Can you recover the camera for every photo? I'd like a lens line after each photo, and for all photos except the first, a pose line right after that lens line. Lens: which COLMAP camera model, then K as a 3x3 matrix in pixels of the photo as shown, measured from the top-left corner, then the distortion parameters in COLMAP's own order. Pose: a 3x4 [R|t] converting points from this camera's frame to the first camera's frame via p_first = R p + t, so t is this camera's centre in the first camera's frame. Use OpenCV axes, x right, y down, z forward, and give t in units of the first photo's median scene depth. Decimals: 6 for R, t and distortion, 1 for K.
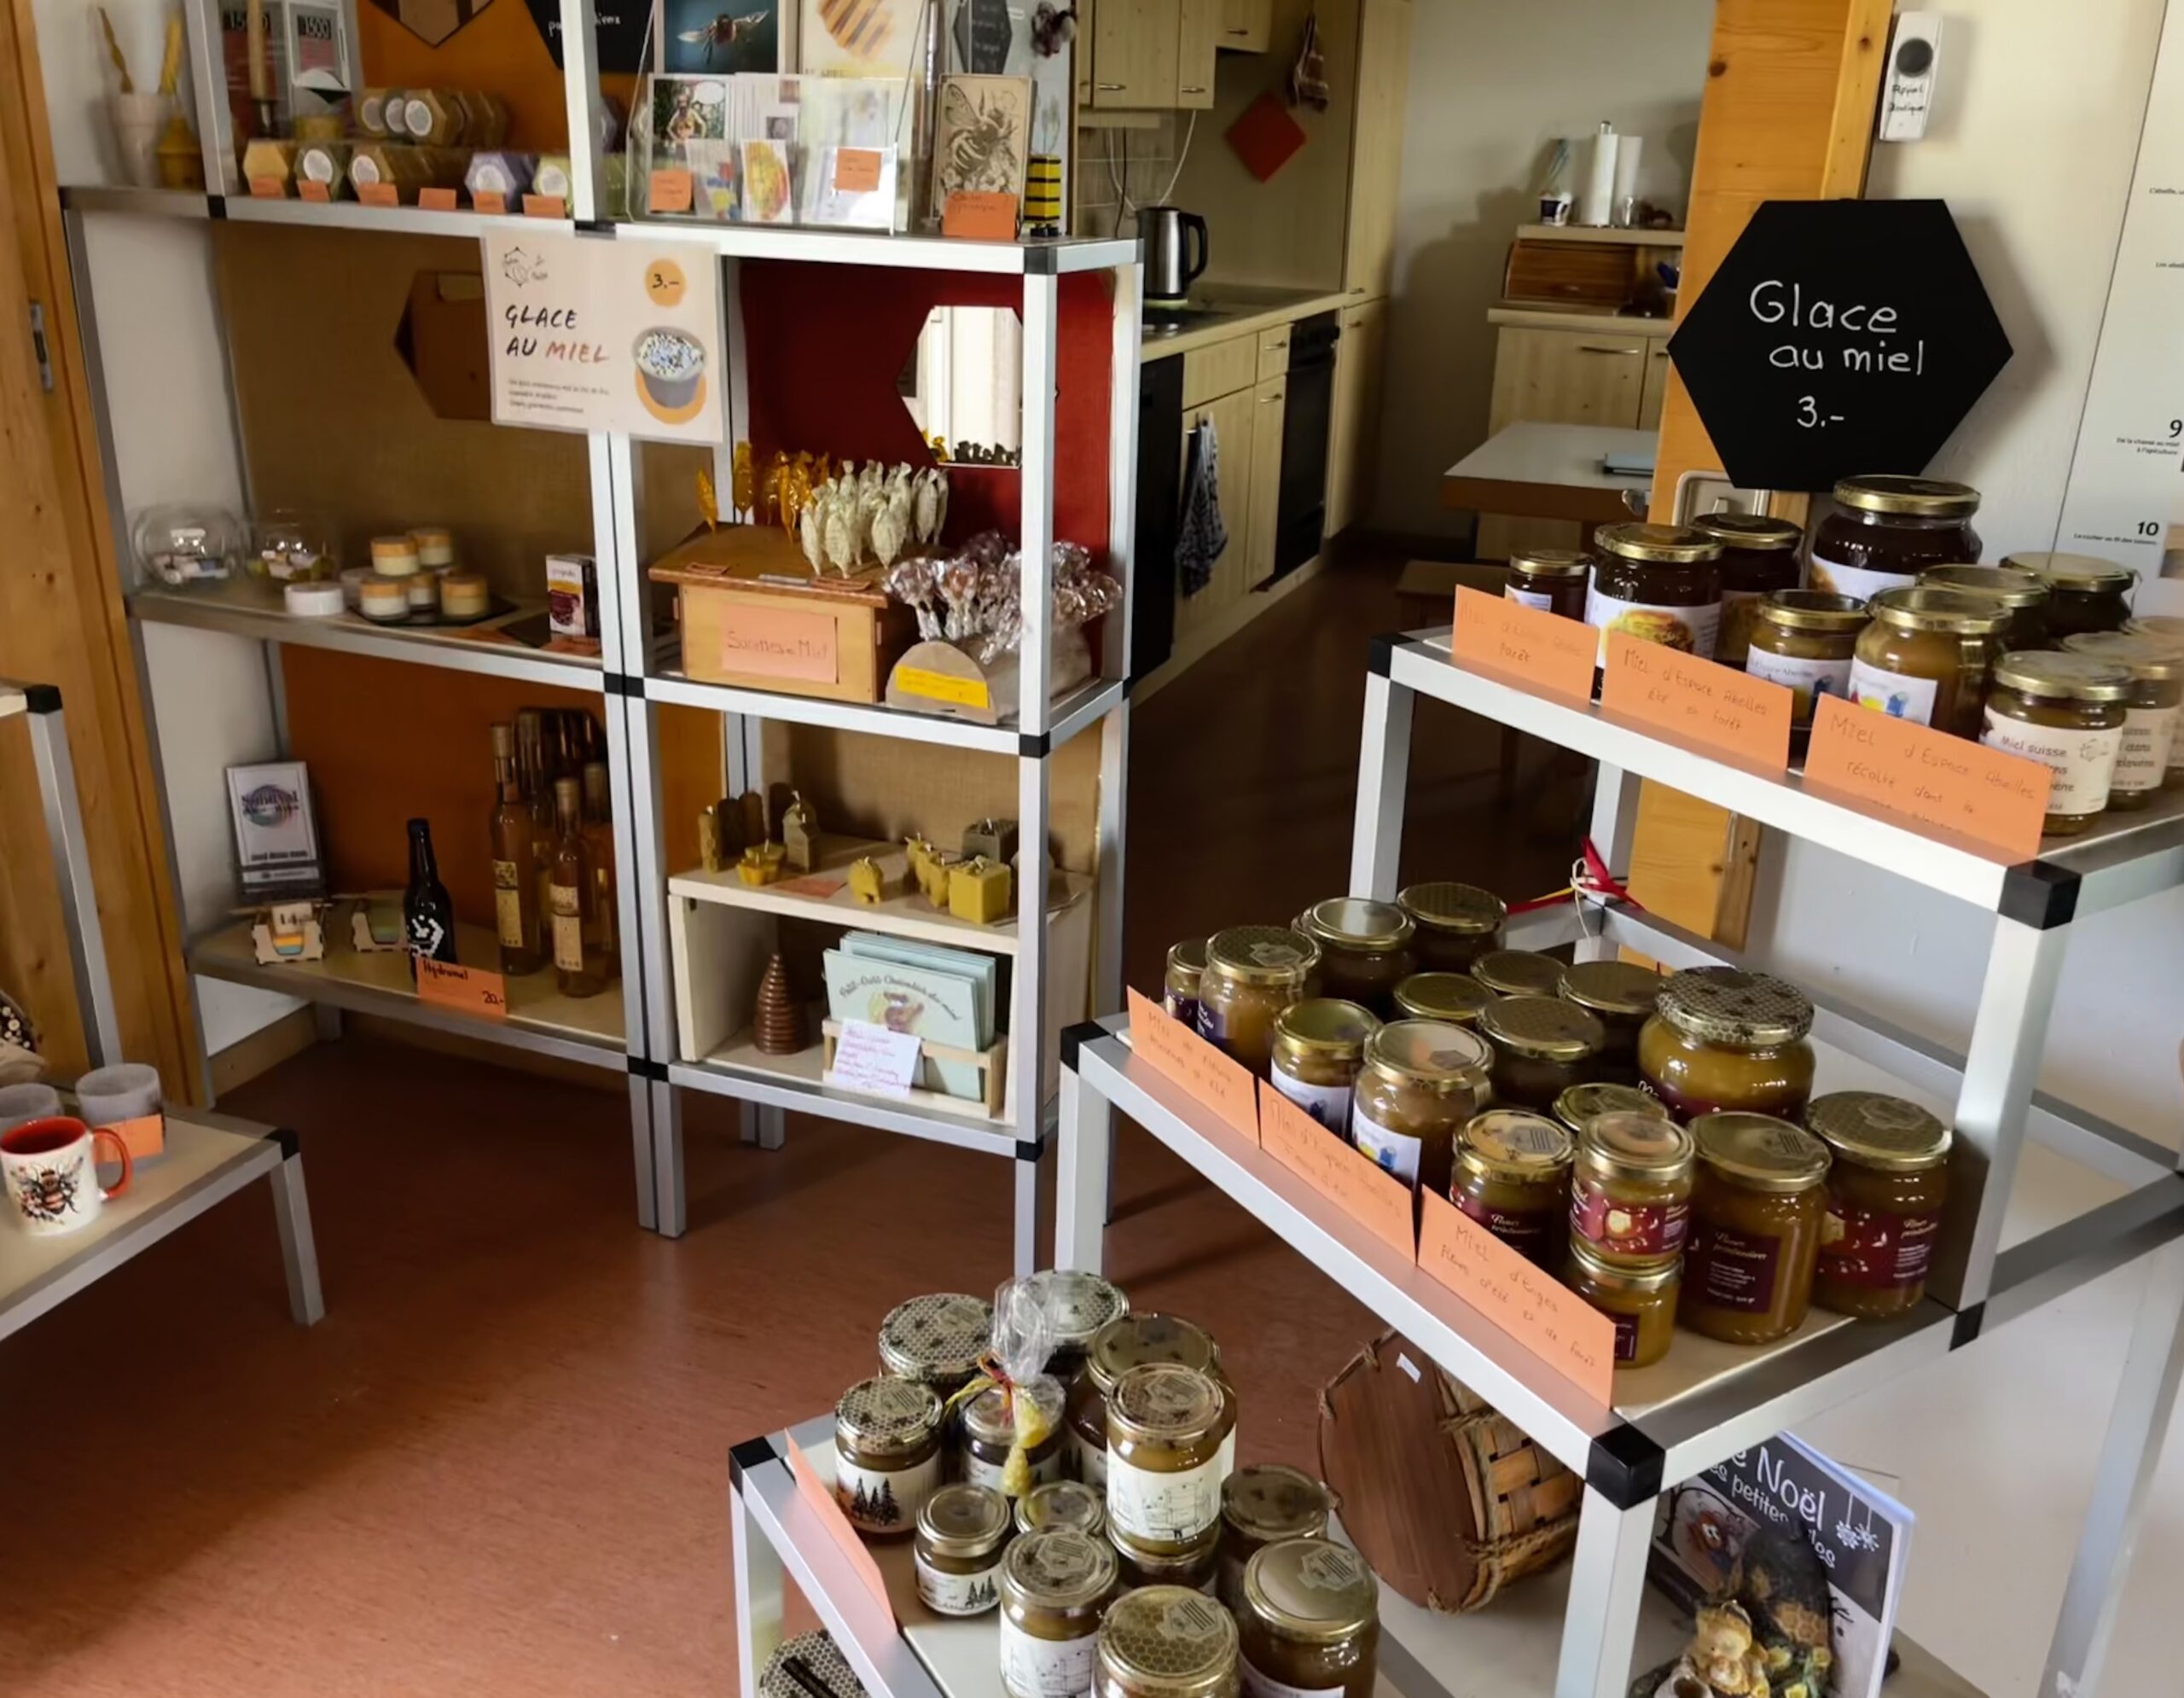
lens RADIAL K [[1892.0, 0, 1128.3], [0, 1892.0, 856.4], [0, 0, 1]] dist [0.013762, 0.013164]
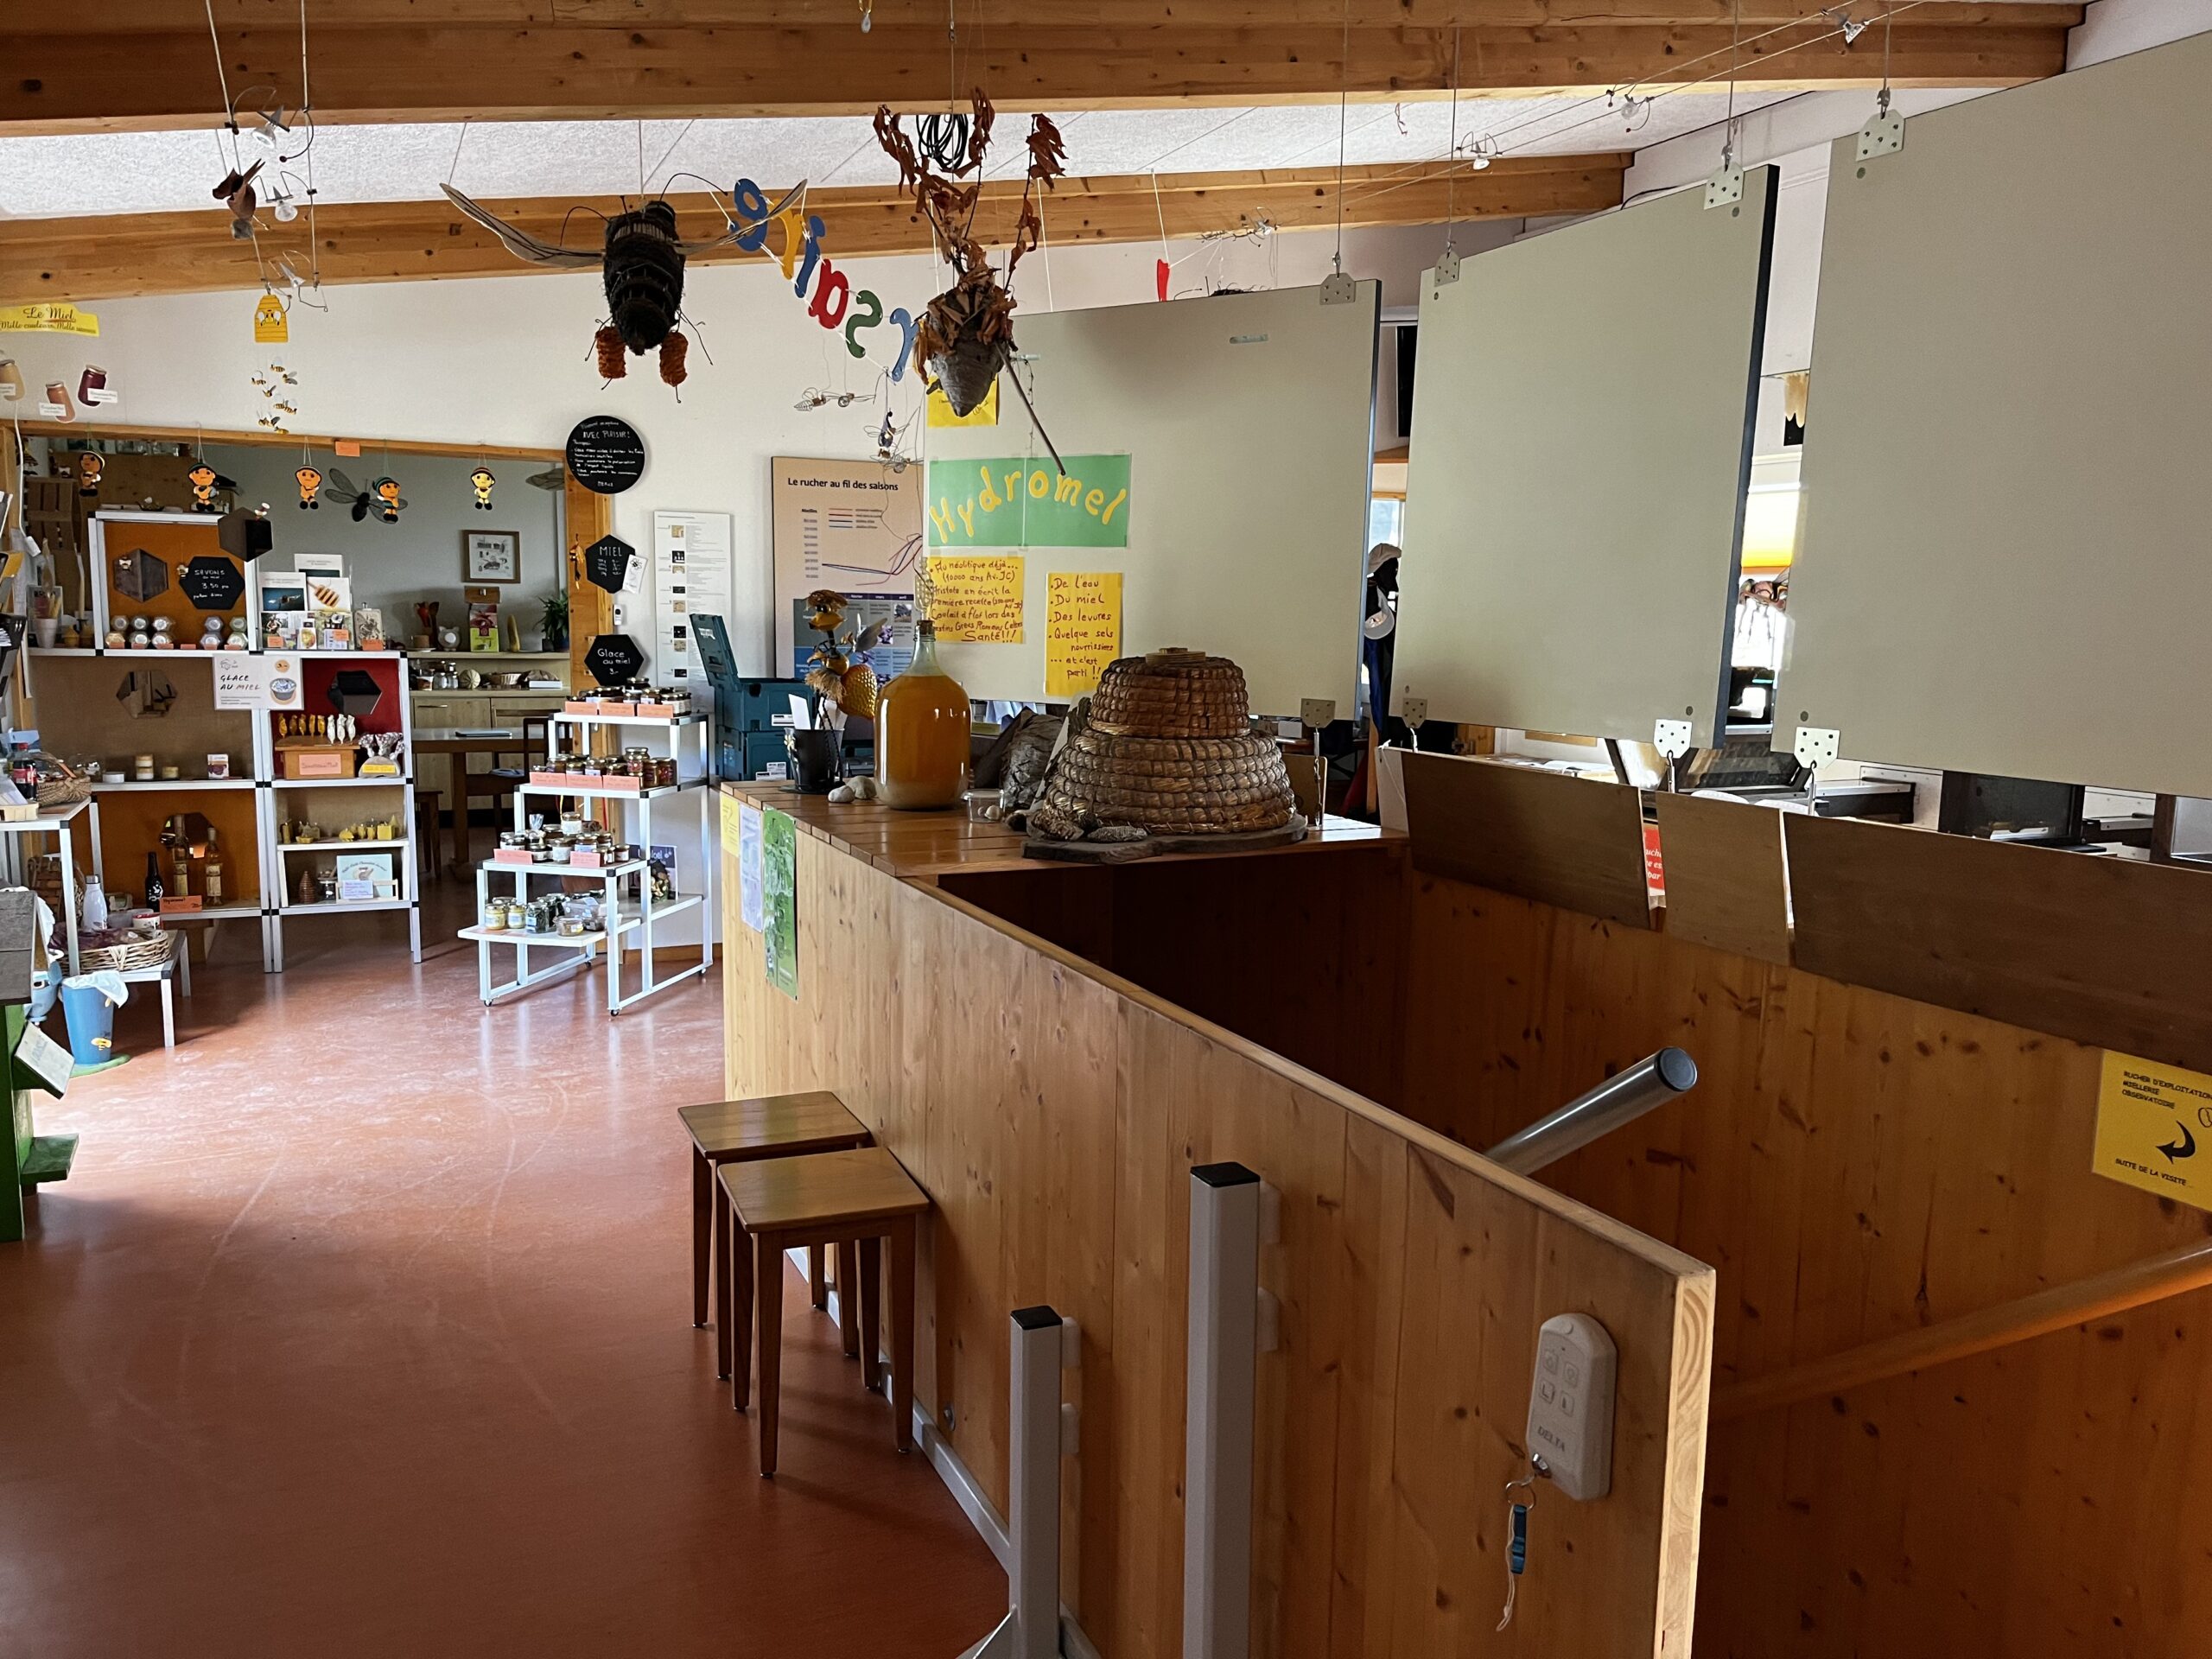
lens RADIAL K [[1695.3, 0, 1102.1], [0, 1695.3, 834.8], [0, 0, 1]] dist [0.025135, 0.004490]
pose [[0.708735, -0.115001, 0.696038, -0.578030], [0.259226, 0.960056, -0.105333, 0.302597], [-0.656122, 0.255085, 0.710236, -0.904209]]
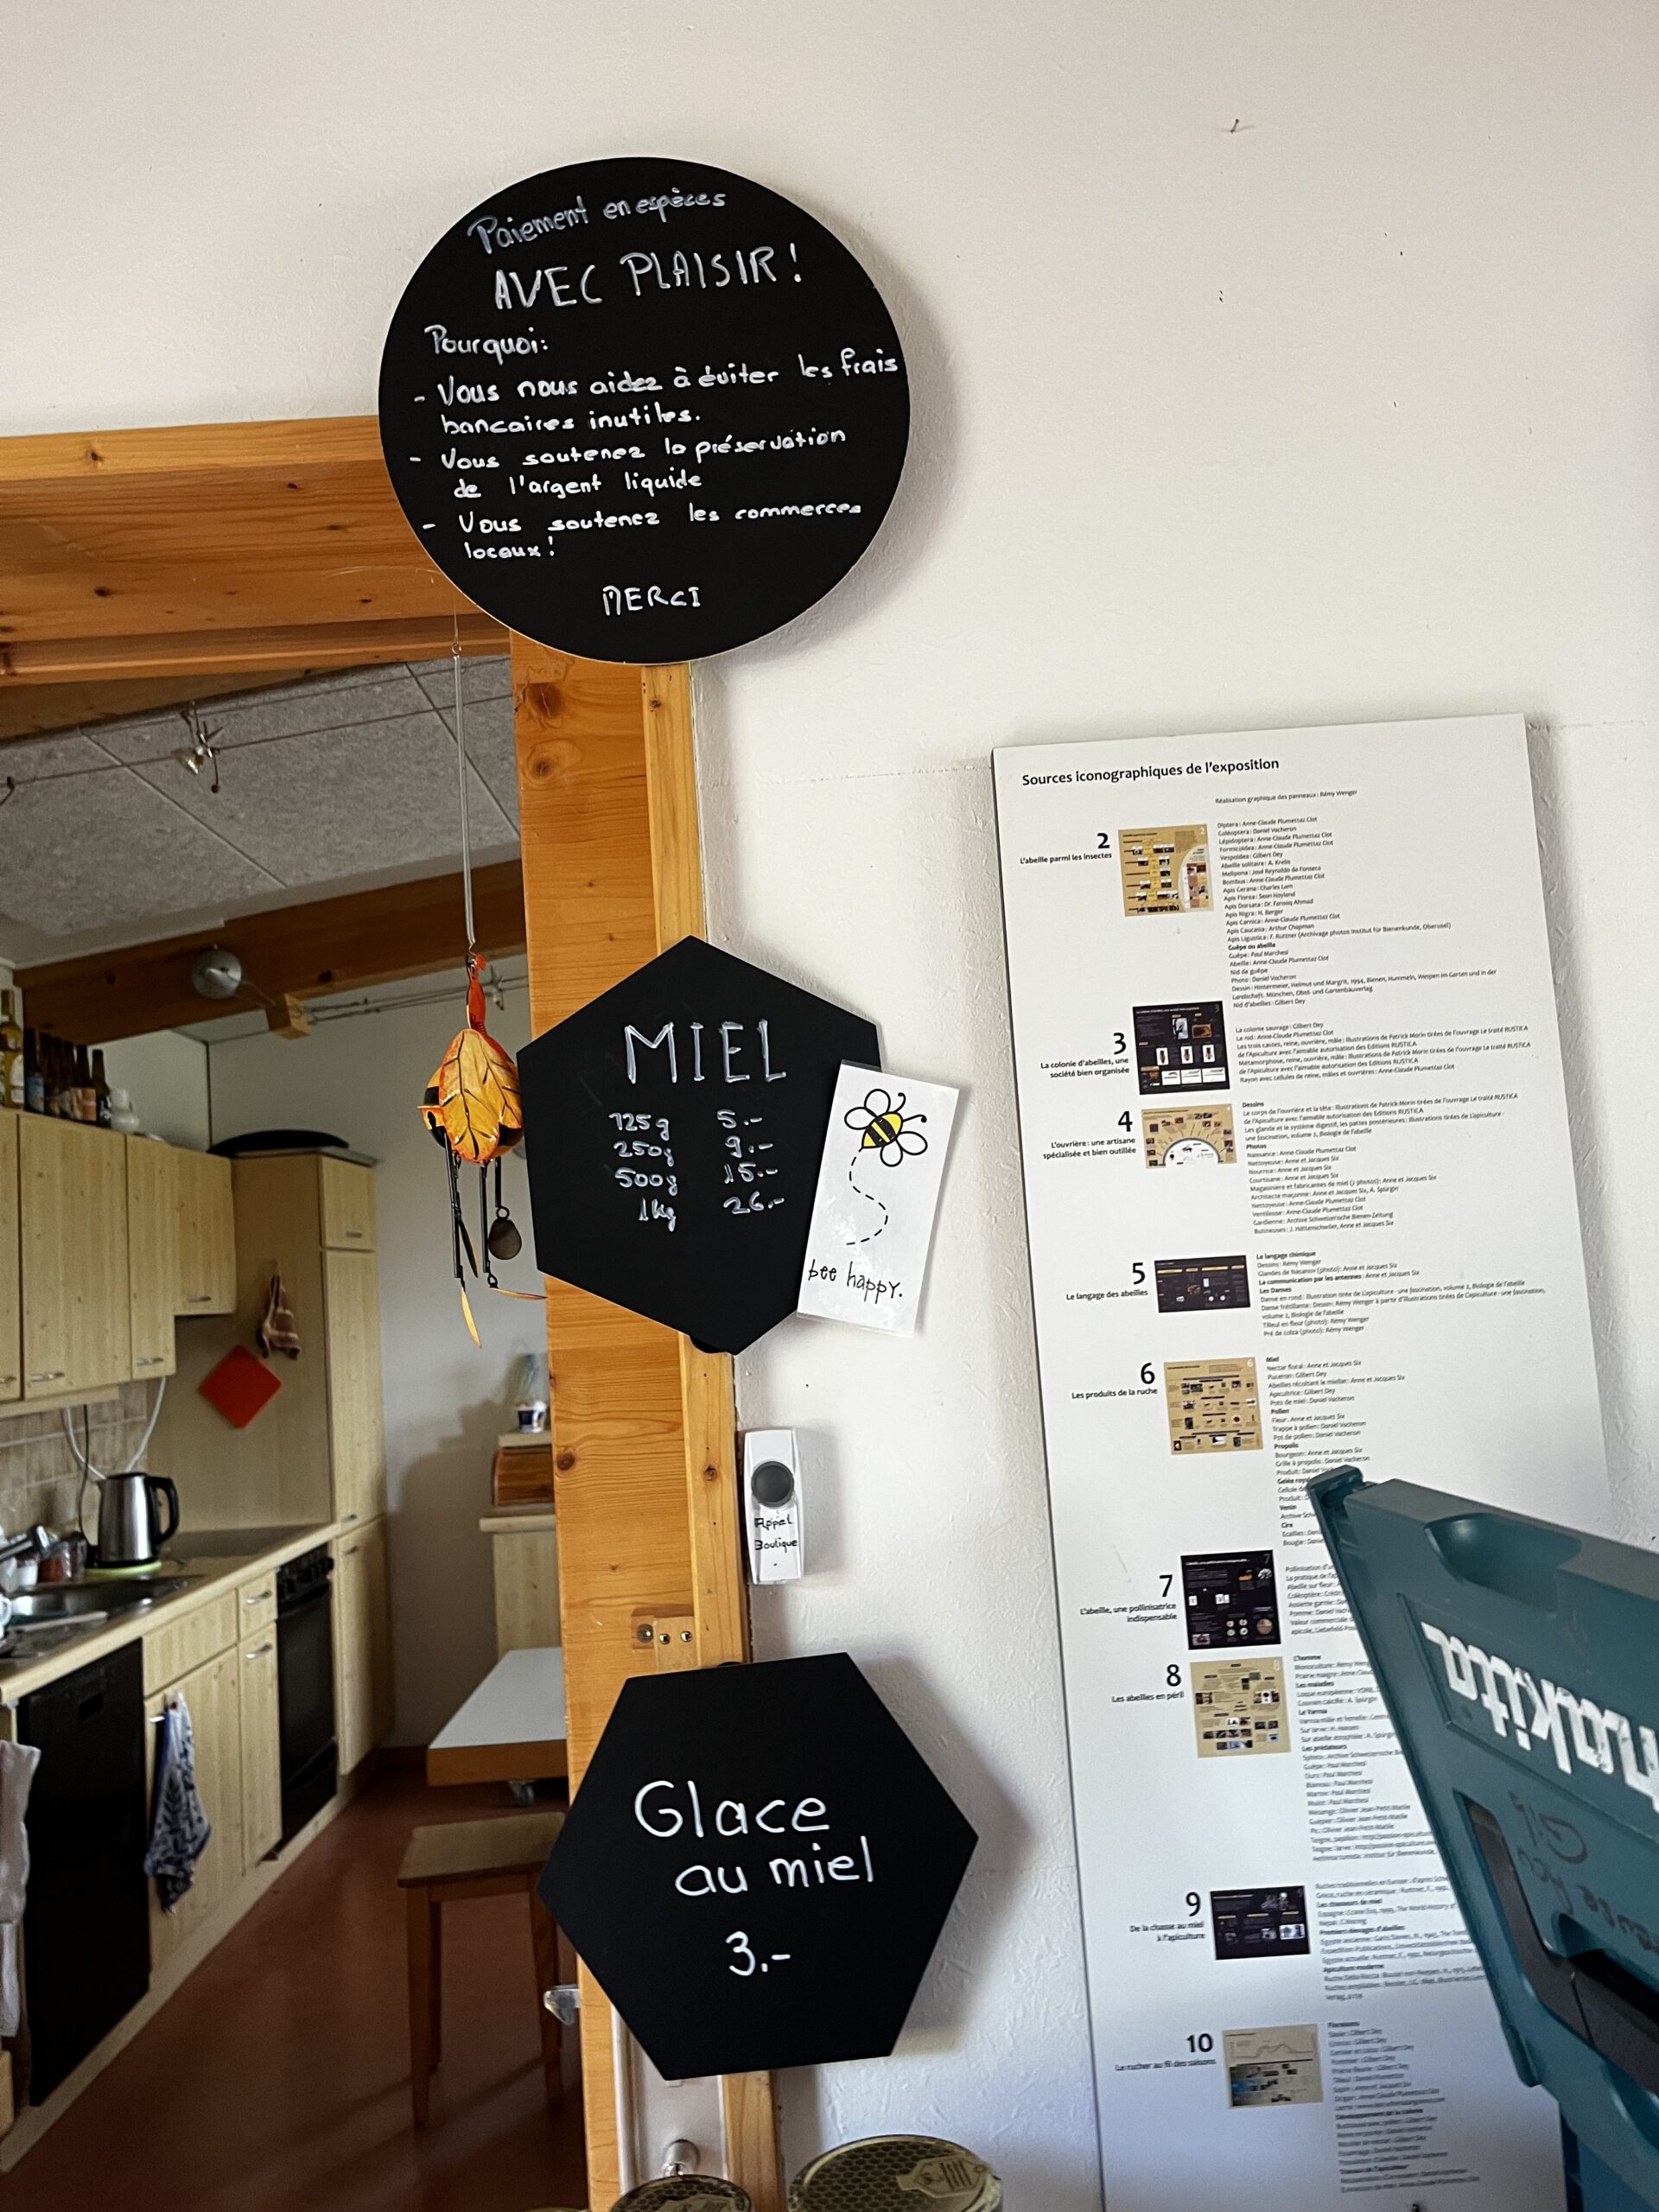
lens RADIAL K [[1695.3, 0, 835.4], [0, 1695.3, 1112.3], [0, 0, 1]] dist [0.025135, 0.004490]
pose [[0.926719, -0.054309, 0.371811, 0.046227], [0.220447, 0.879899, -0.420928, -0.064111], [-0.304296, 0.472046, 0.827391, 0.084115]]
